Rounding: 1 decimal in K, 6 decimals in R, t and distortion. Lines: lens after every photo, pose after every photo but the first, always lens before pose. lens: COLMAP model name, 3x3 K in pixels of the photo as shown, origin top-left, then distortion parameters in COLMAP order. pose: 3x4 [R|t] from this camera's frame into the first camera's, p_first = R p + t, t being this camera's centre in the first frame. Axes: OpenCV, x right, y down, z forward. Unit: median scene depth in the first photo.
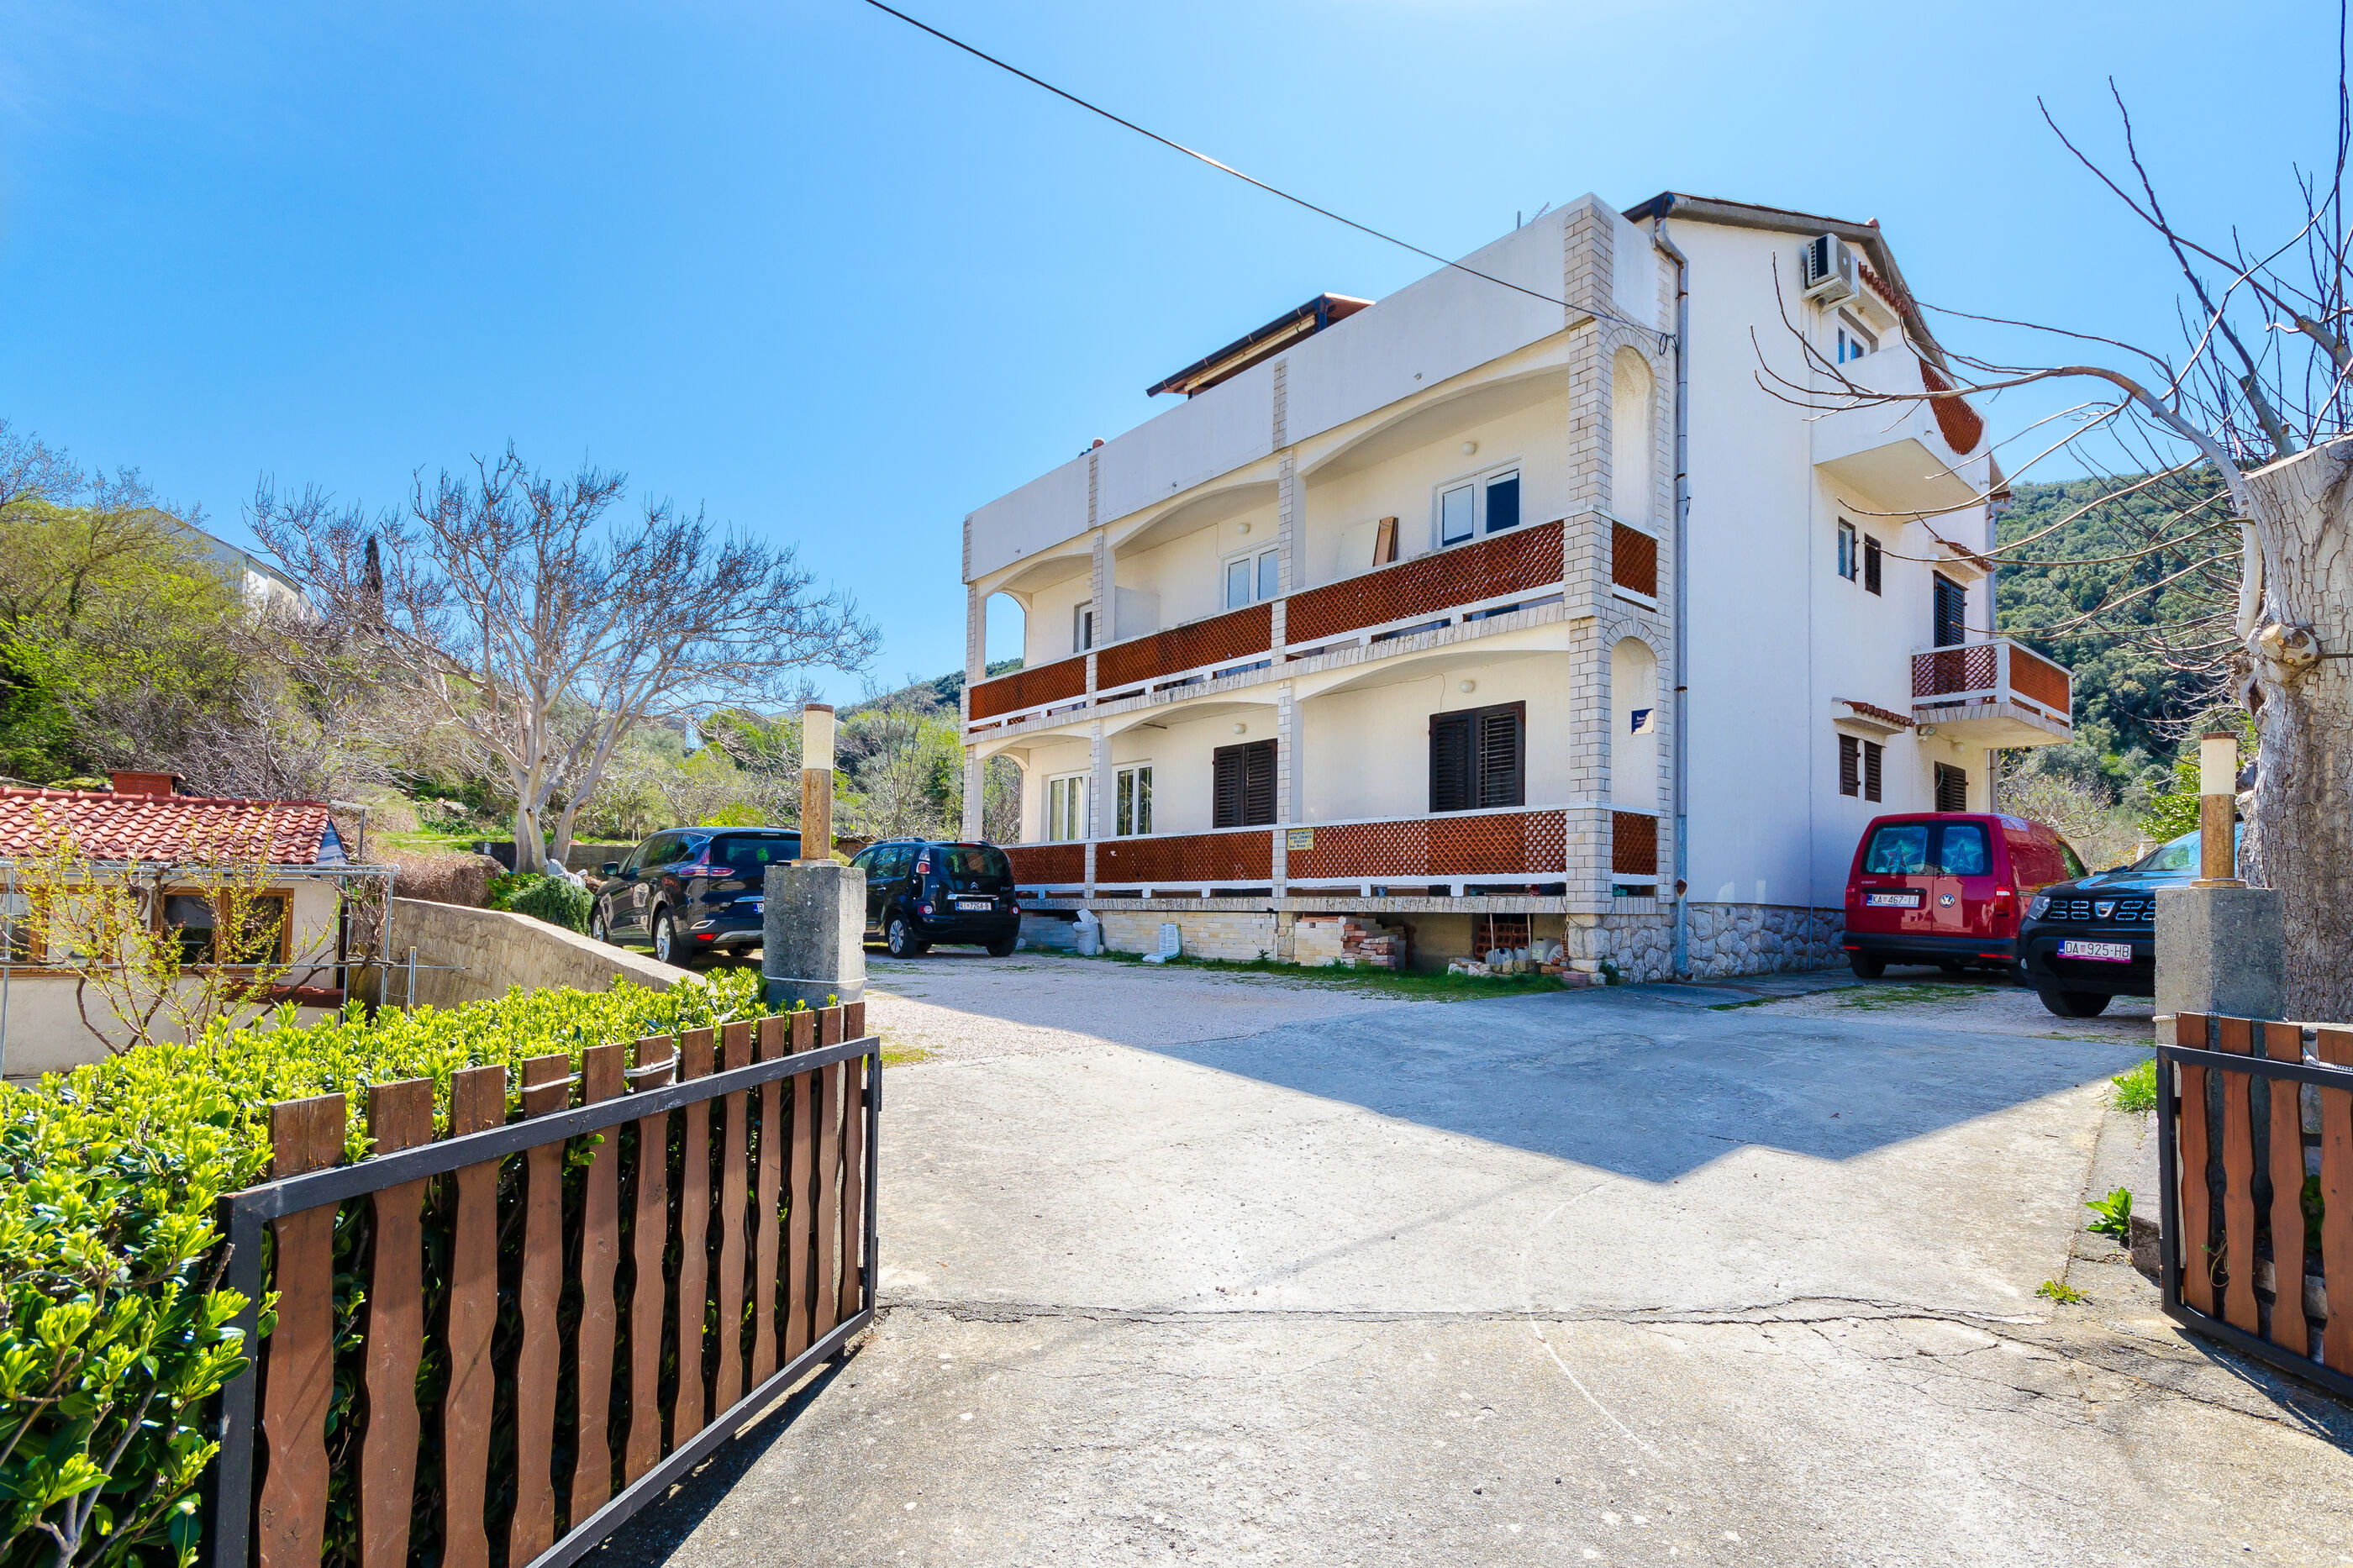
lens RADIAL K [[1054.8, 0, 1177.7], [0, 1054.8, 874.1], [0, 0, 1]] dist [-0.000717, -0.000155]
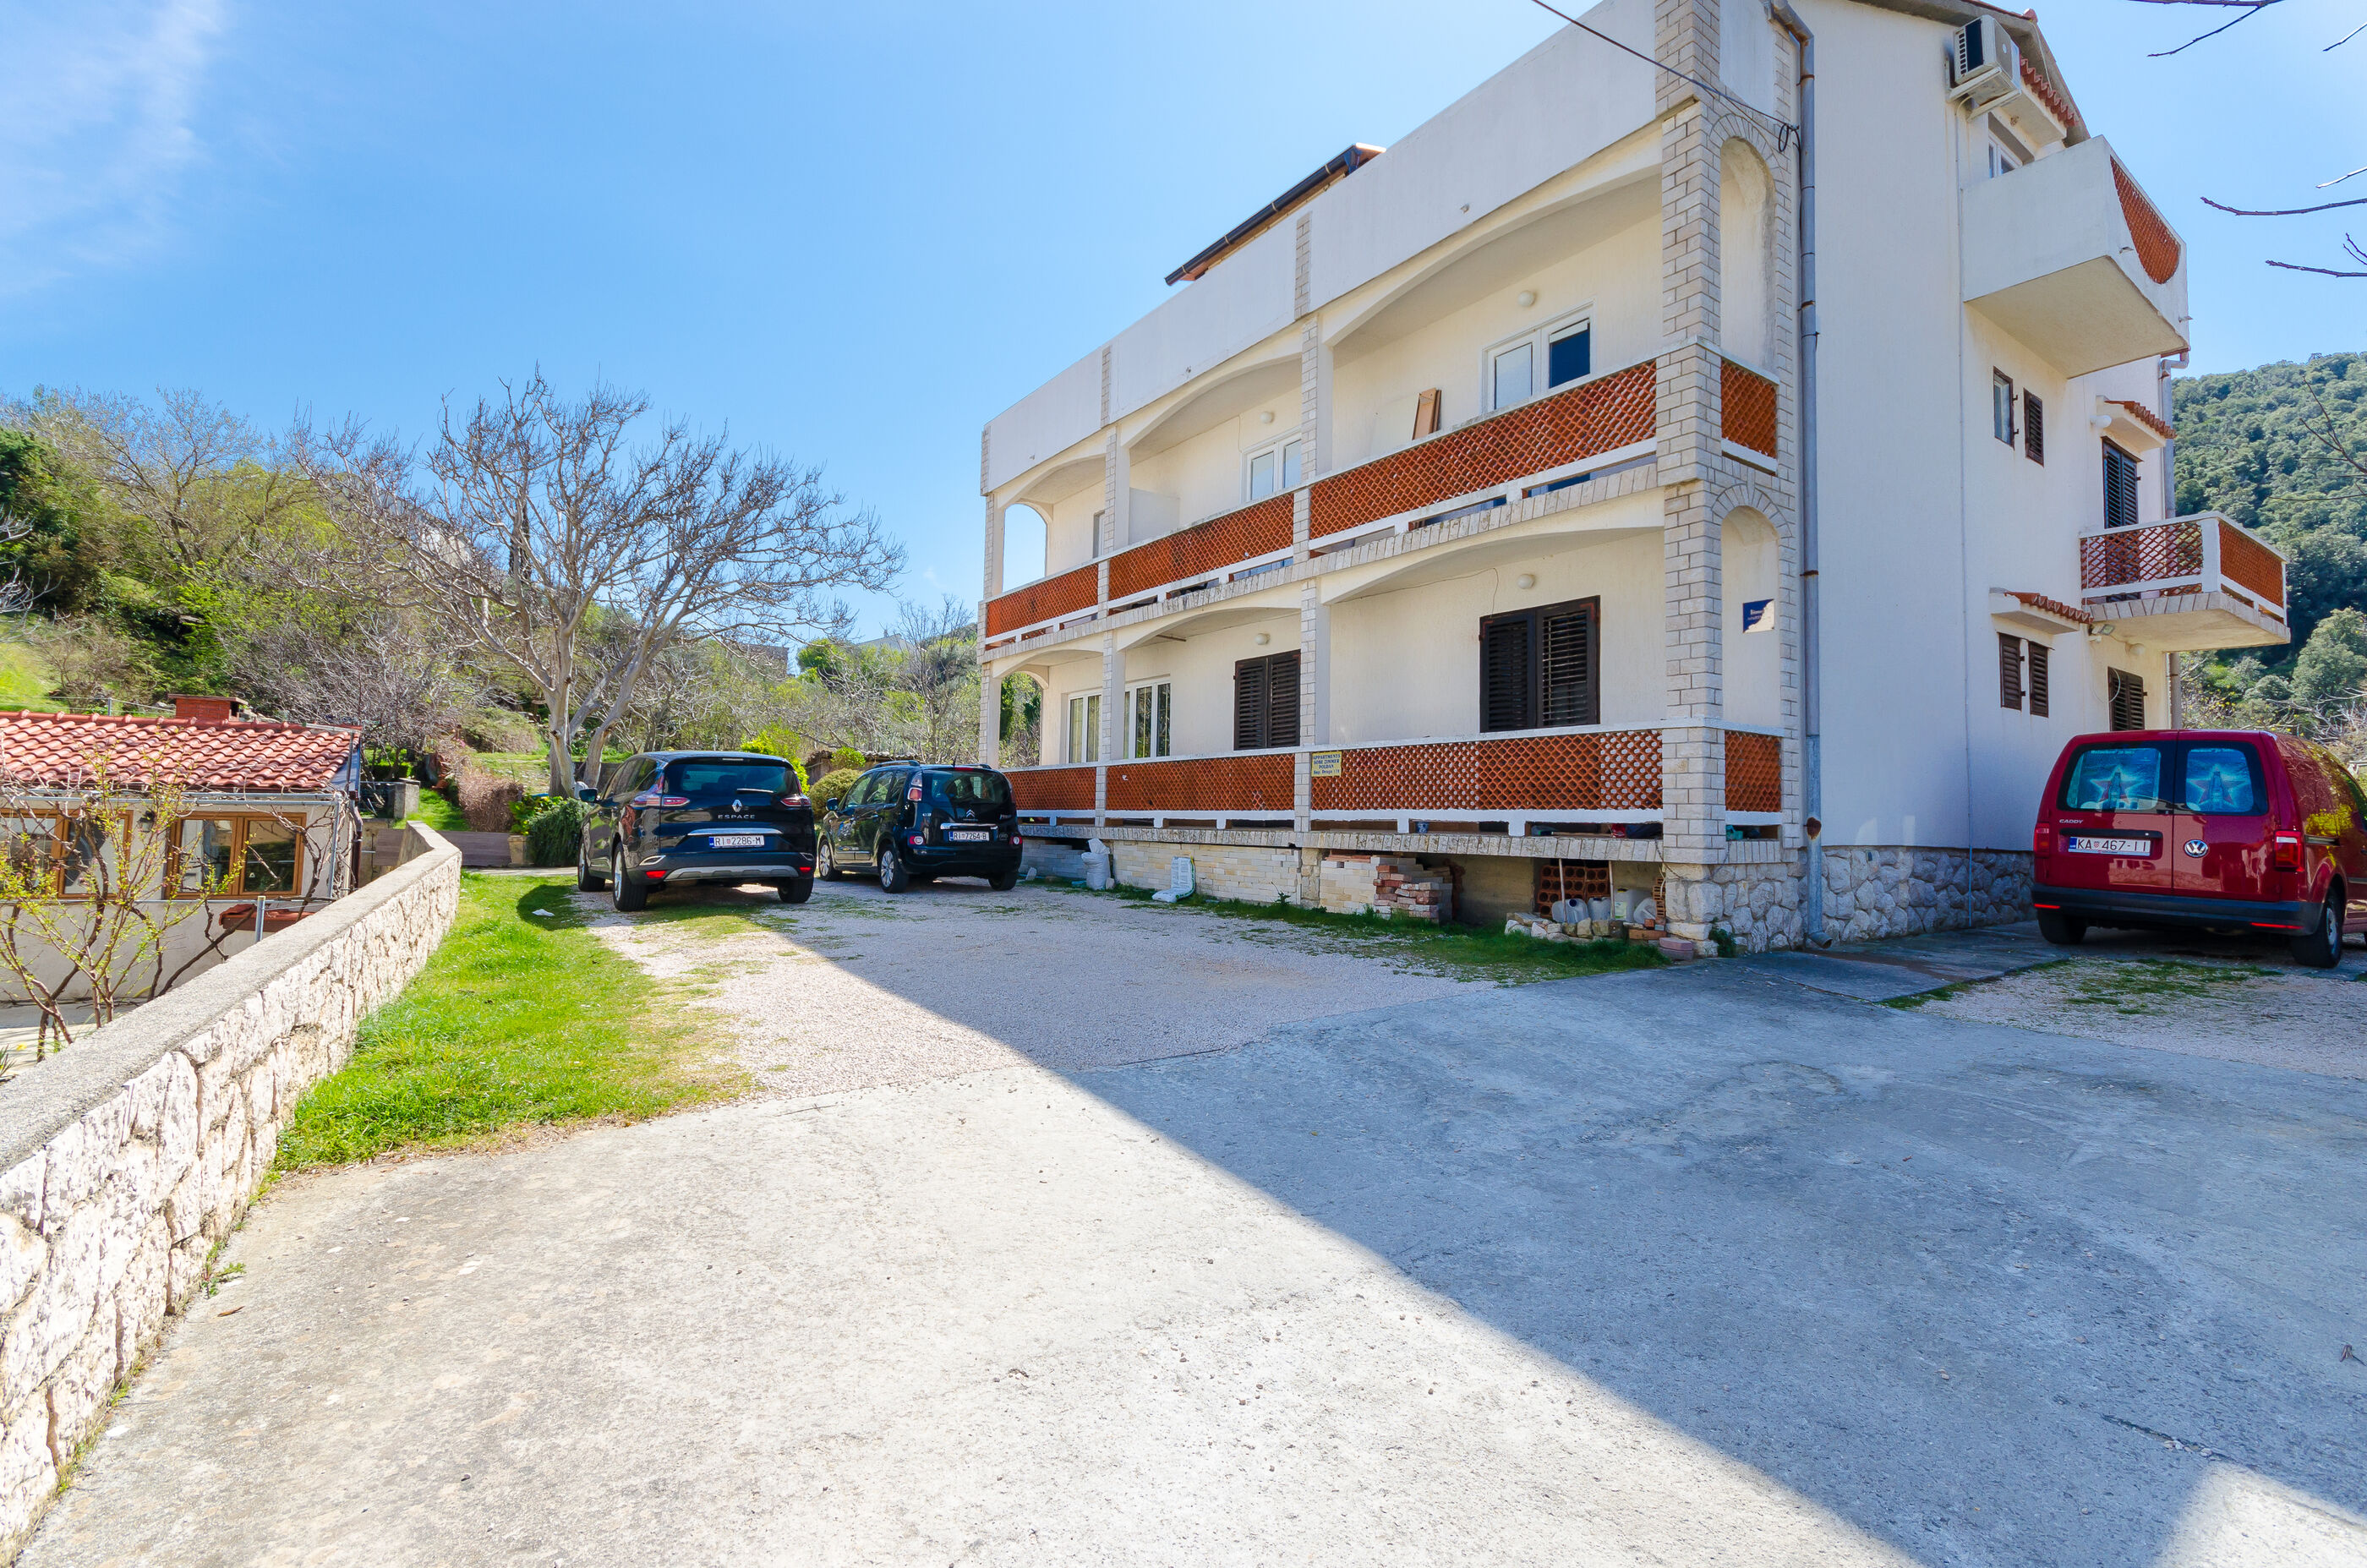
lens RADIAL K [[1028.7, 0, 1142.0], [0, 1028.7, 778.5], [0, 0, 1]] dist [0.000963, 0.000594]
pose [[0.996816, -0.000895, -0.079726, 0.036484], [-0.000108, 0.999921, -0.012576, -0.011564], [0.079731, 0.012545, 0.996737, 0.167336]]
